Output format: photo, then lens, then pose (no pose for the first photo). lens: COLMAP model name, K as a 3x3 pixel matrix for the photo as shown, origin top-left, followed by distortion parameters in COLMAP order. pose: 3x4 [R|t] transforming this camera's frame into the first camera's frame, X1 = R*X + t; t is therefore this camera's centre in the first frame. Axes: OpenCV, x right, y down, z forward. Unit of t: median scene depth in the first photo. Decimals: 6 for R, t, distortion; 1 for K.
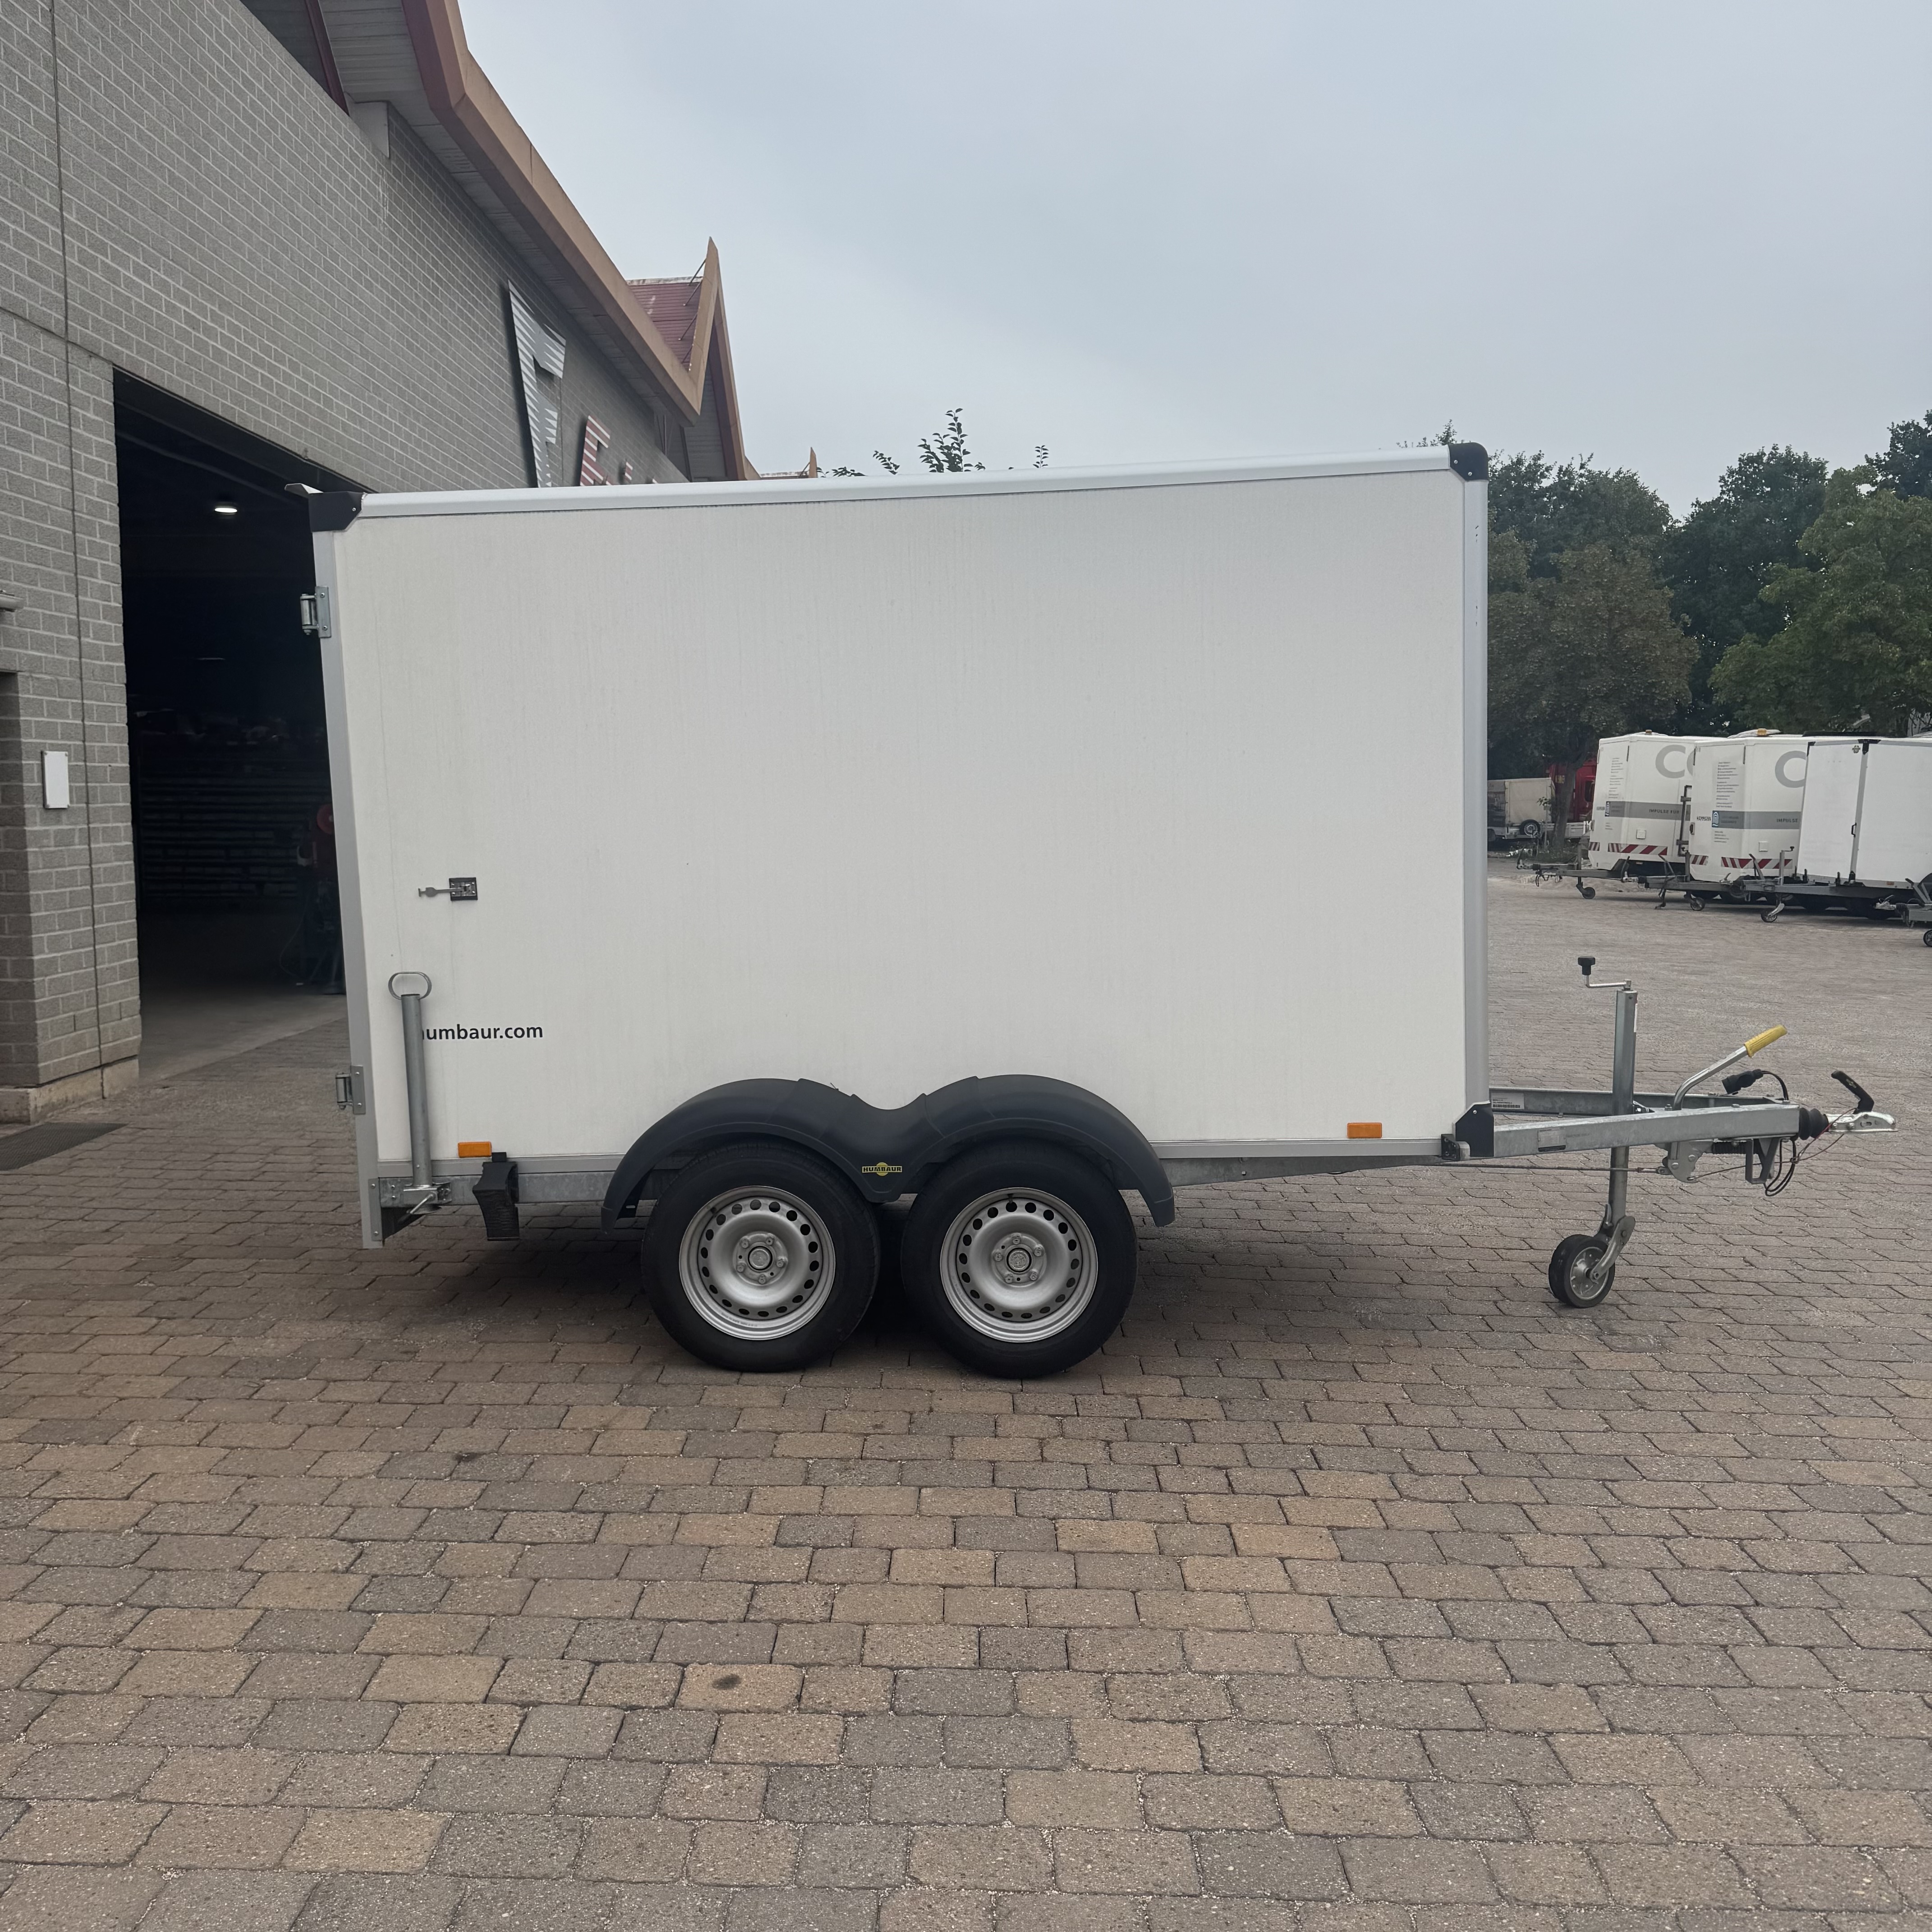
lens RADIAL K [[1819.0, 0, 962.8], [0, 1819.0, 976.1], [0, 0, 1]] dist [0.005635, 0.000000]
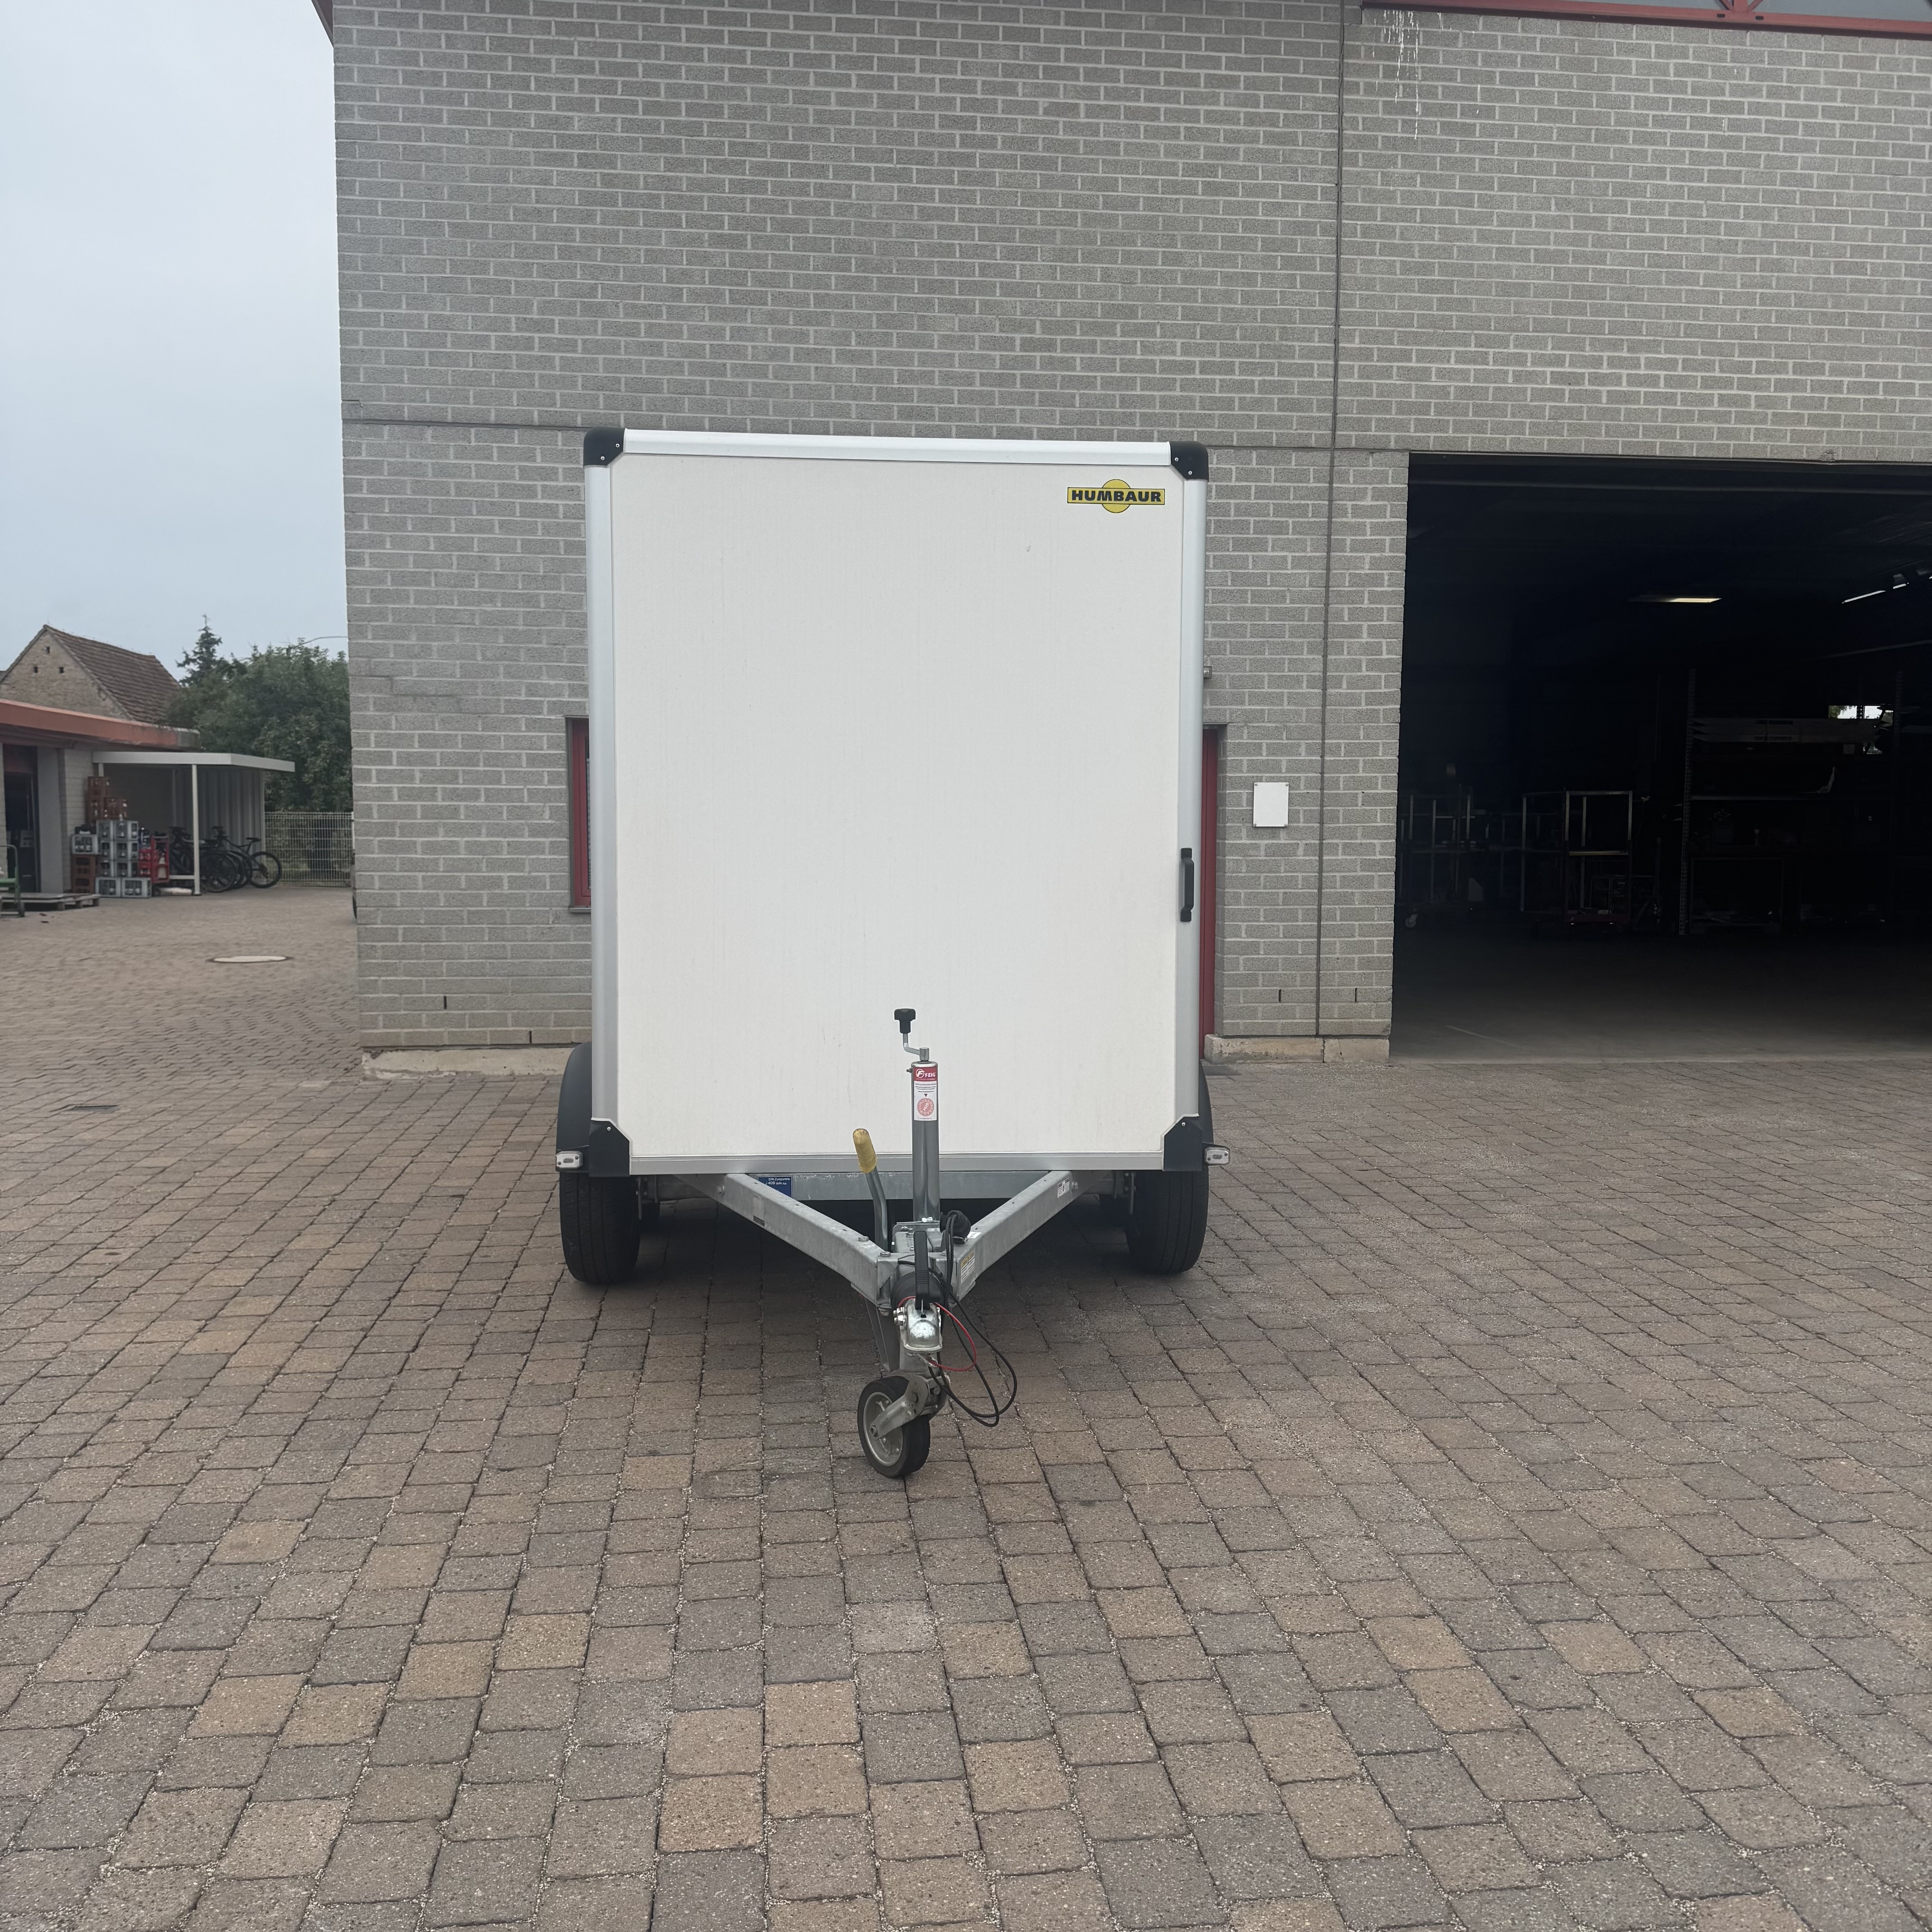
lens RADIAL K [[1819.0, 0, 964.3], [0, 1819.0, 975.4], [0, 0, 1]] dist [0.005635, 0.000000]
pose [[0.125312, 0.081419, -0.988771, 1.134018], [-0.104053, 0.992209, 0.068515, -0.081703], [0.986646, 0.094299, 0.132807, 0.969861]]
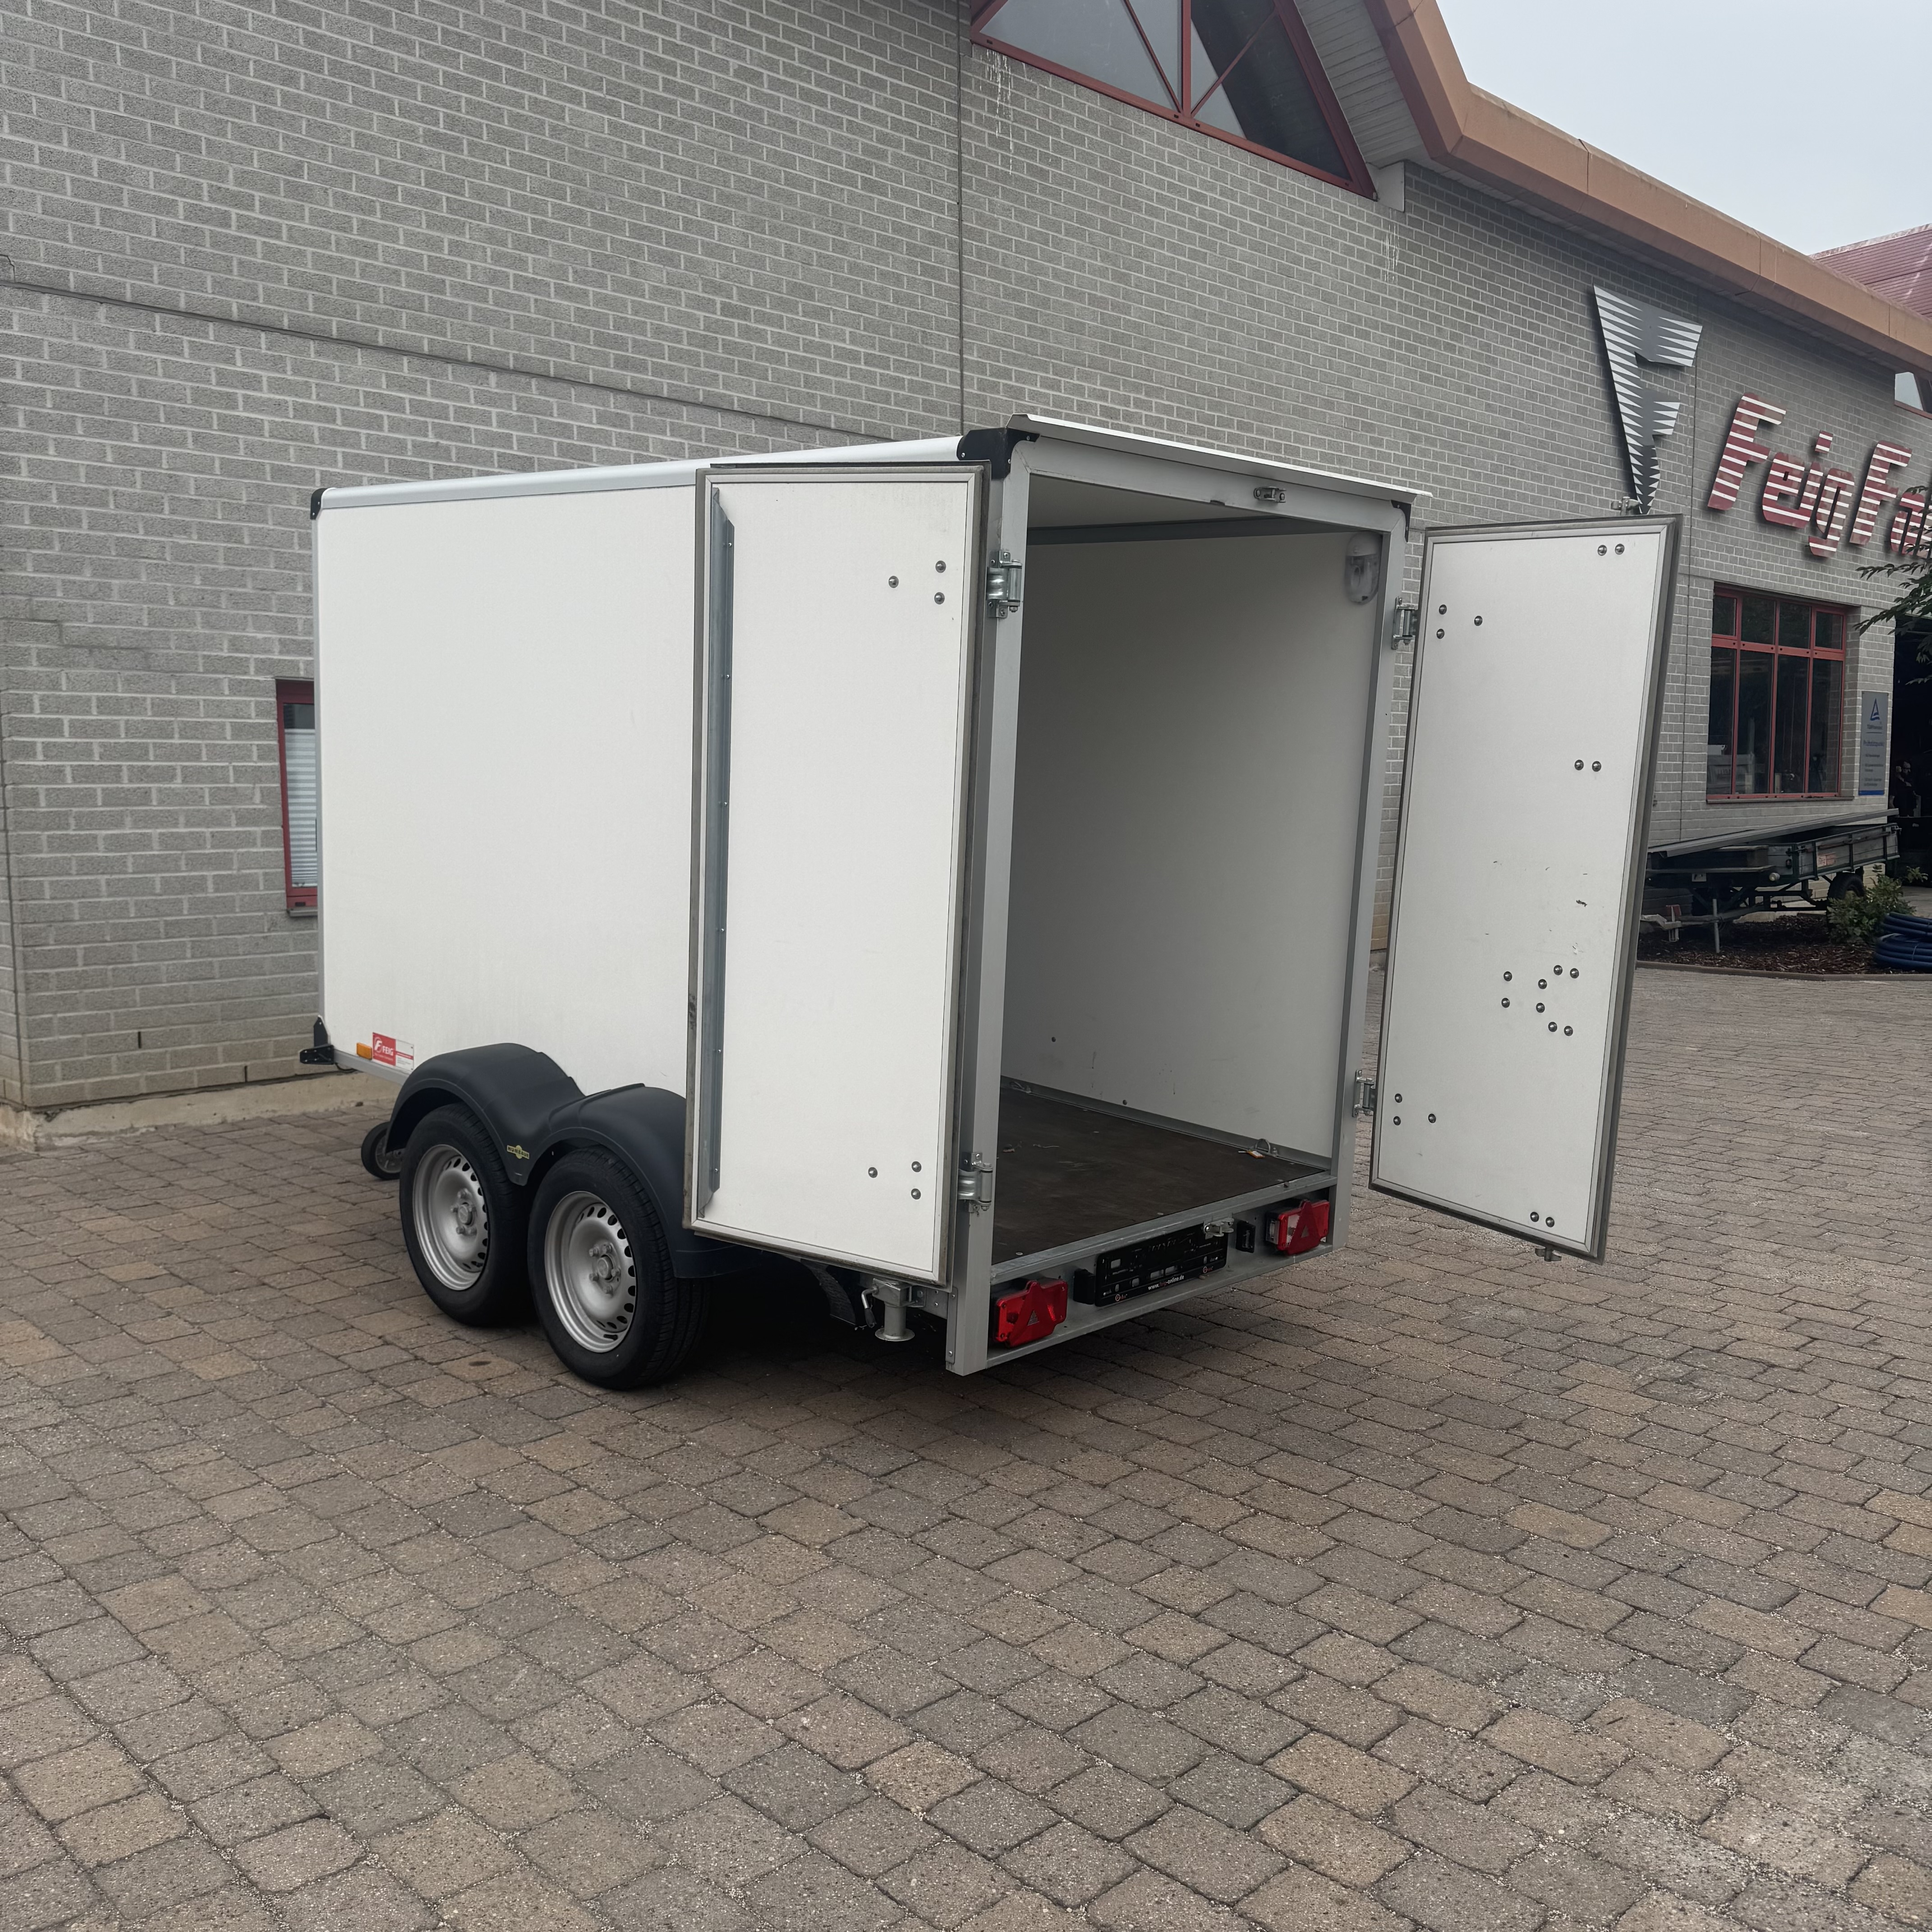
lens RADIAL K [[1819.0, 0, 970.2], [0, 1819.0, 964.7], [0, 0, 1]] dist [0.005635, 0.000000]
pose [[0.705038, 0.058918, -0.706718, 0.735957], [-0.062783, 0.997816, 0.020553, -0.002912], [0.706385, 0.029879, 0.707196, 0.121445]]
